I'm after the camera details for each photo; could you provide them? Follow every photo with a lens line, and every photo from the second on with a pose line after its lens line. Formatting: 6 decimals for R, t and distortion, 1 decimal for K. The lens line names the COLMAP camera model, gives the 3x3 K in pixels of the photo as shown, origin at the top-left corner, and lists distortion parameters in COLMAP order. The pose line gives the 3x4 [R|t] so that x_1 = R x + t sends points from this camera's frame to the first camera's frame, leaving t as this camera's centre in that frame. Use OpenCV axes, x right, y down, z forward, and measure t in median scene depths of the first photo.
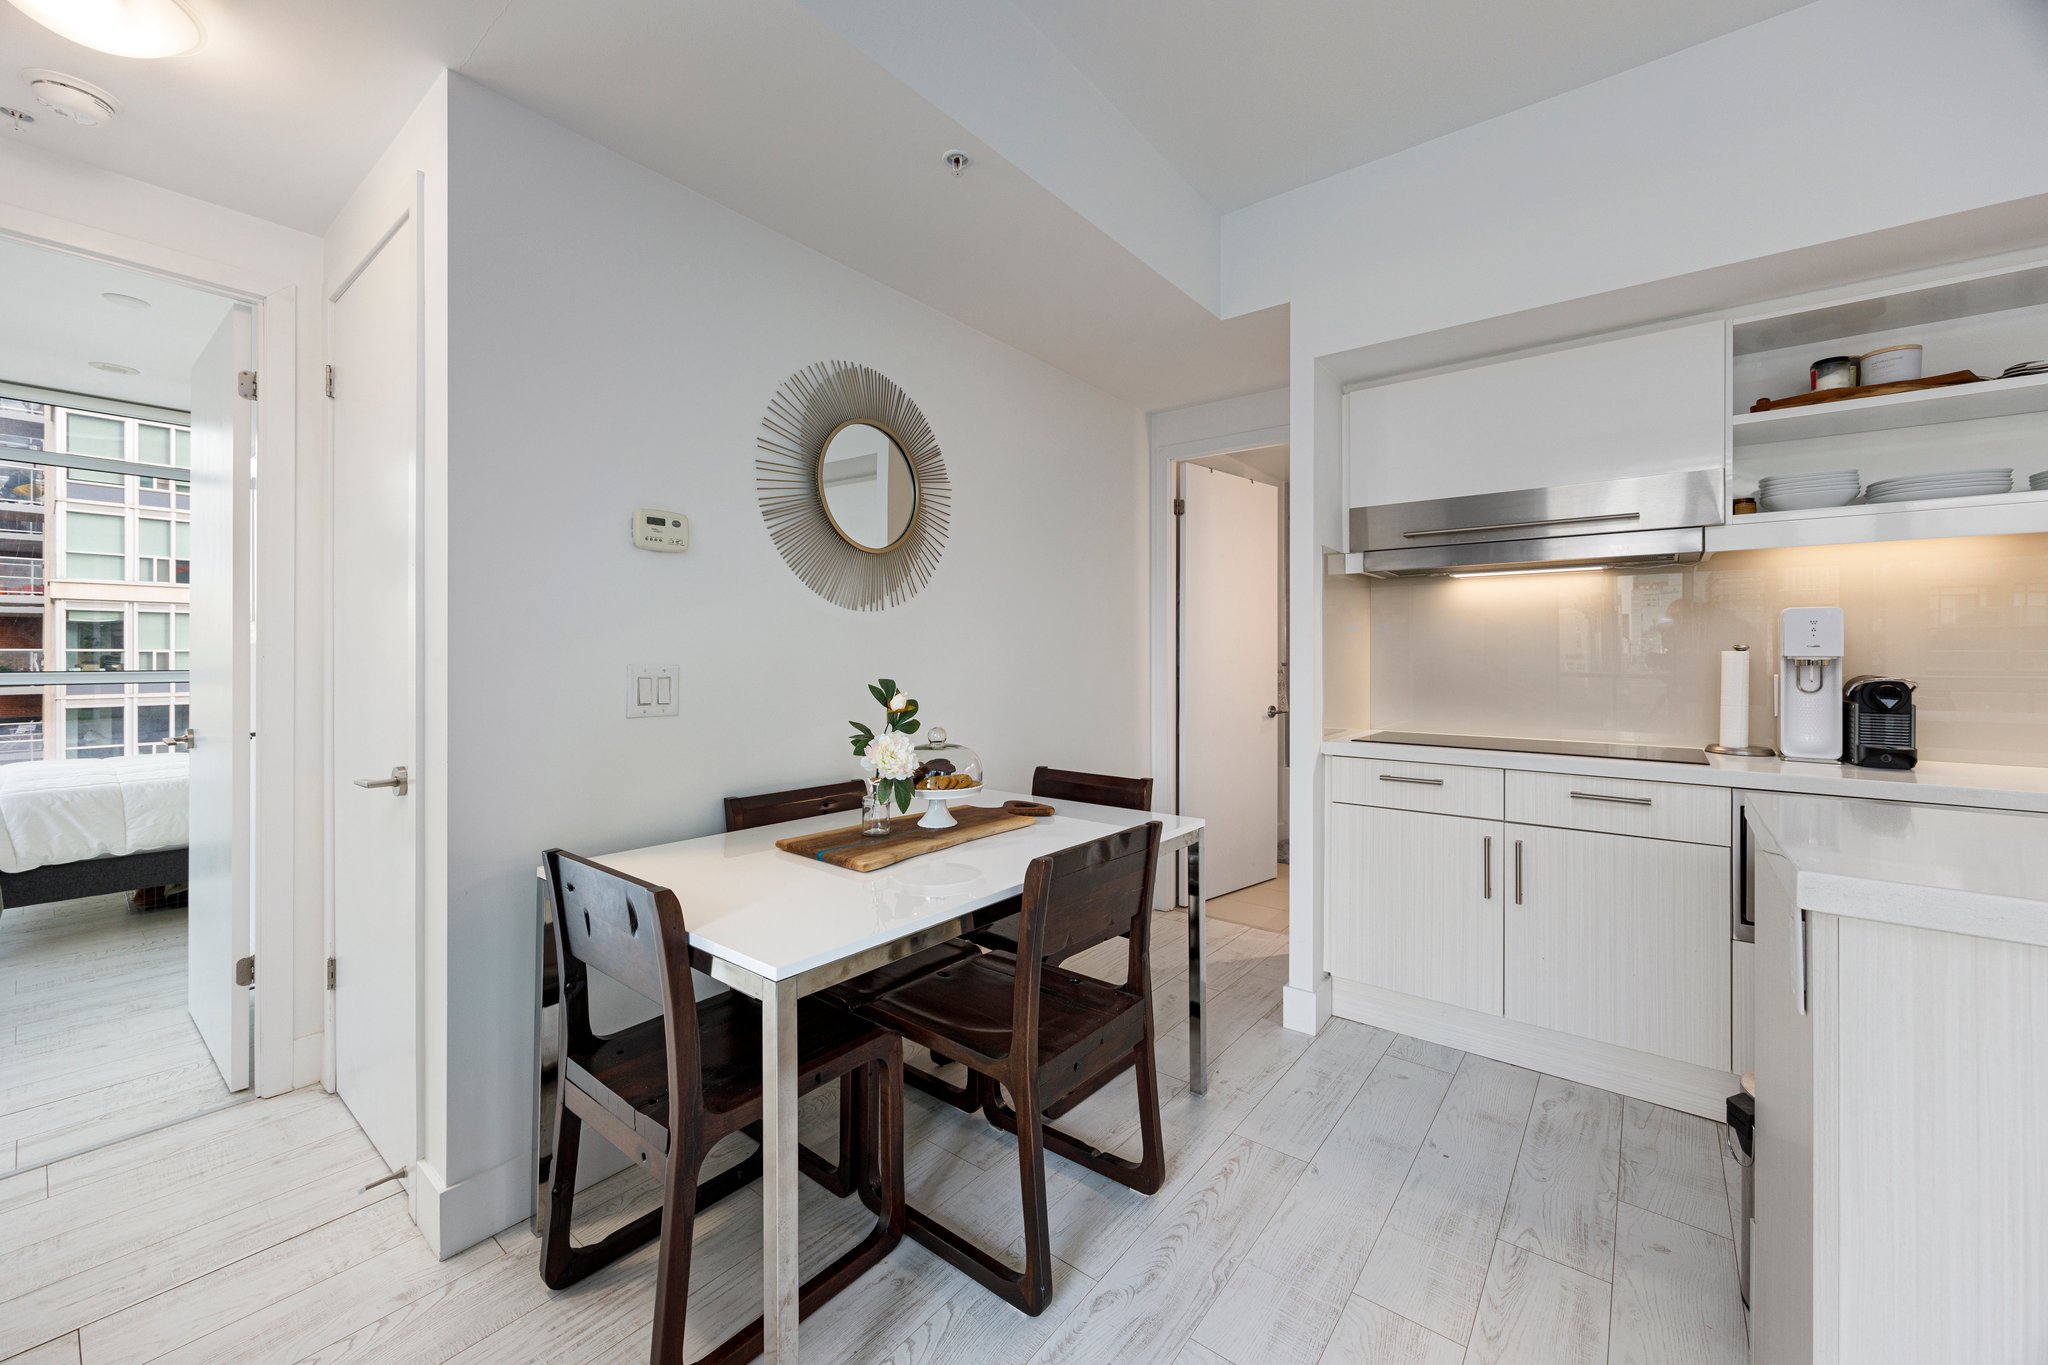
lens RADIAL K [[801.5, 0, 1029.9], [0, 801.5, 652.3], [0, 0, 1]] dist [-0.000985, -0.000110]
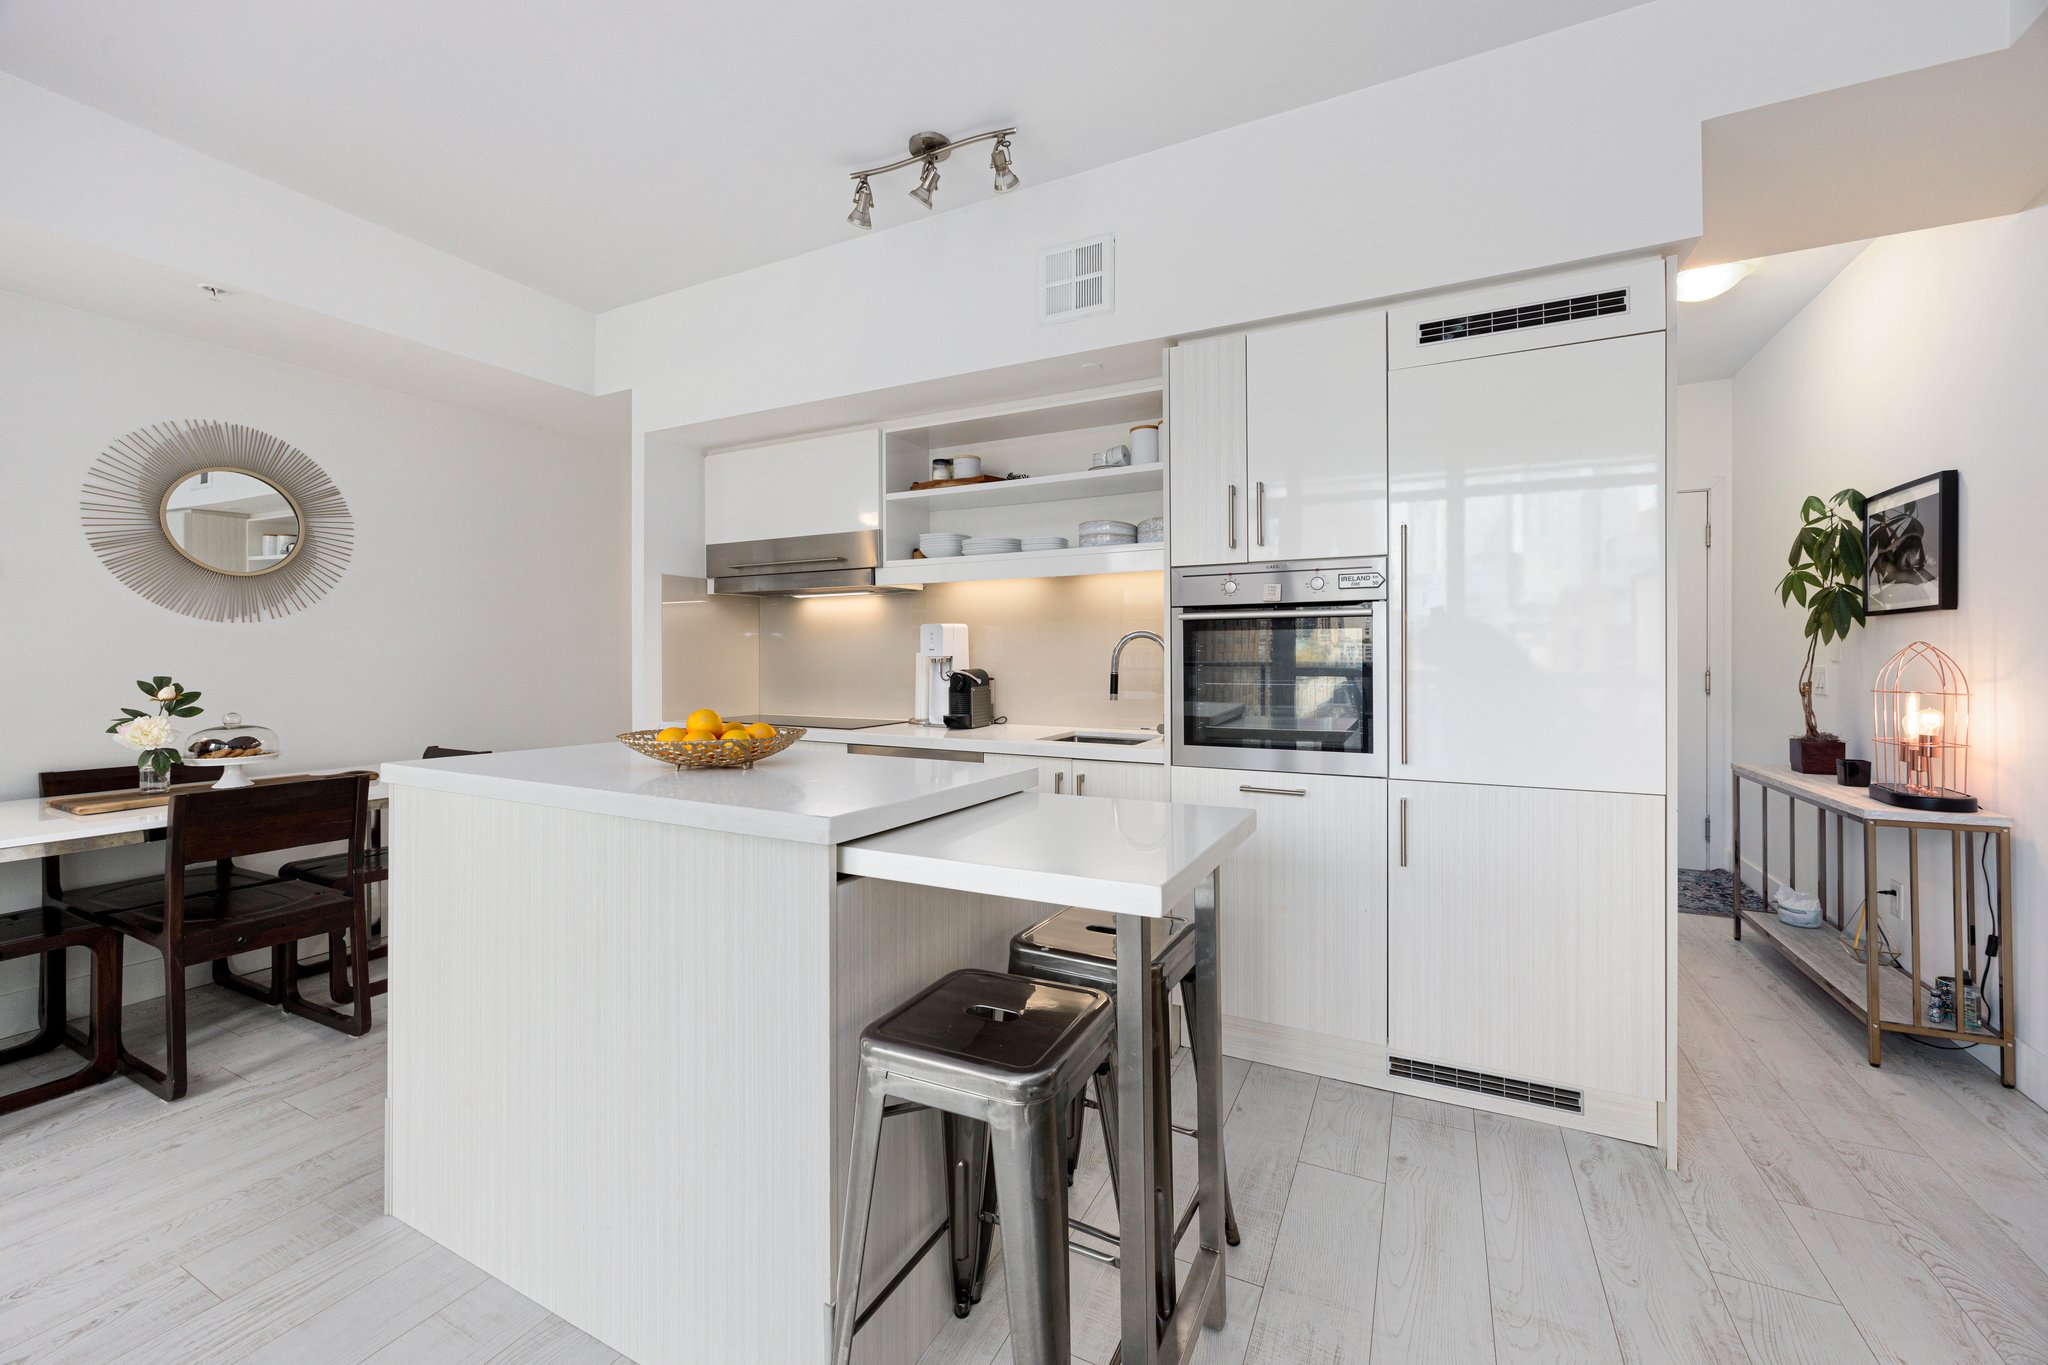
lens RADIAL K [[802.2, 0, 1027.1], [0, 802.2, 656.8], [0, 0, 1]] dist [0.000218, 0.000341]
pose [[0.980706, -0.003530, 0.195454, 0.857744], [0.002501, 0.999982, 0.005512, -0.002091], [-0.195470, -0.004917, 0.980697, -0.516969]]
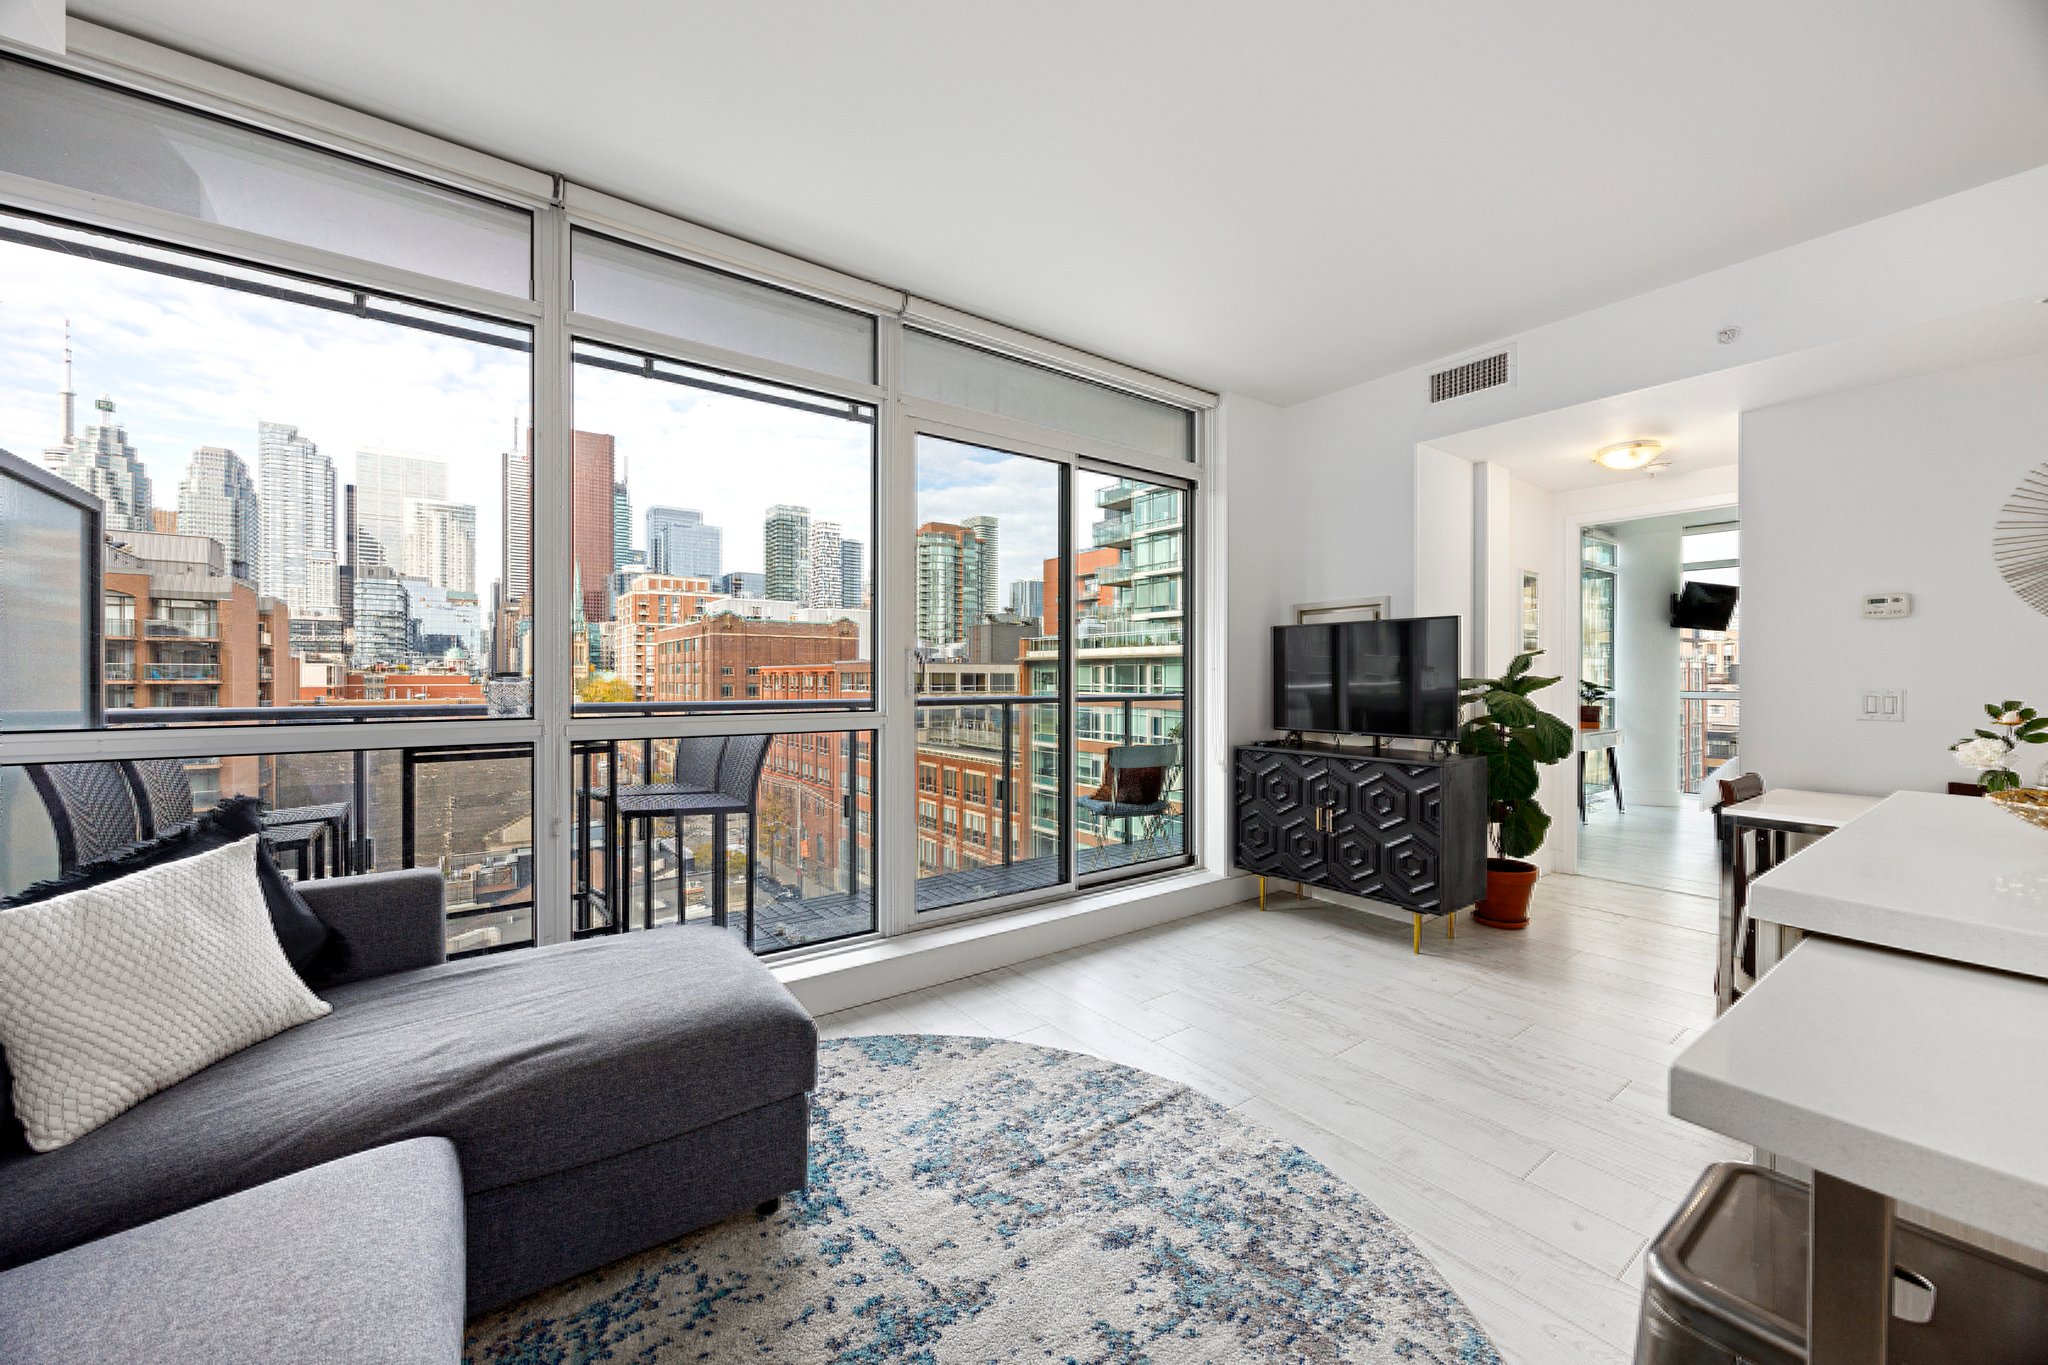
lens RADIAL K [[768.1, 0, 1024.0], [0, 768.1, 682.5], [0, 0, 1]] dist [-0.001712, 0.000059]
pose [[-0.272480, 0.002845, -0.962157, 1.350623], [-0.000481, 0.999995, 0.003093, -0.000911], [0.962161, 0.001305, -0.272478, -0.223714]]
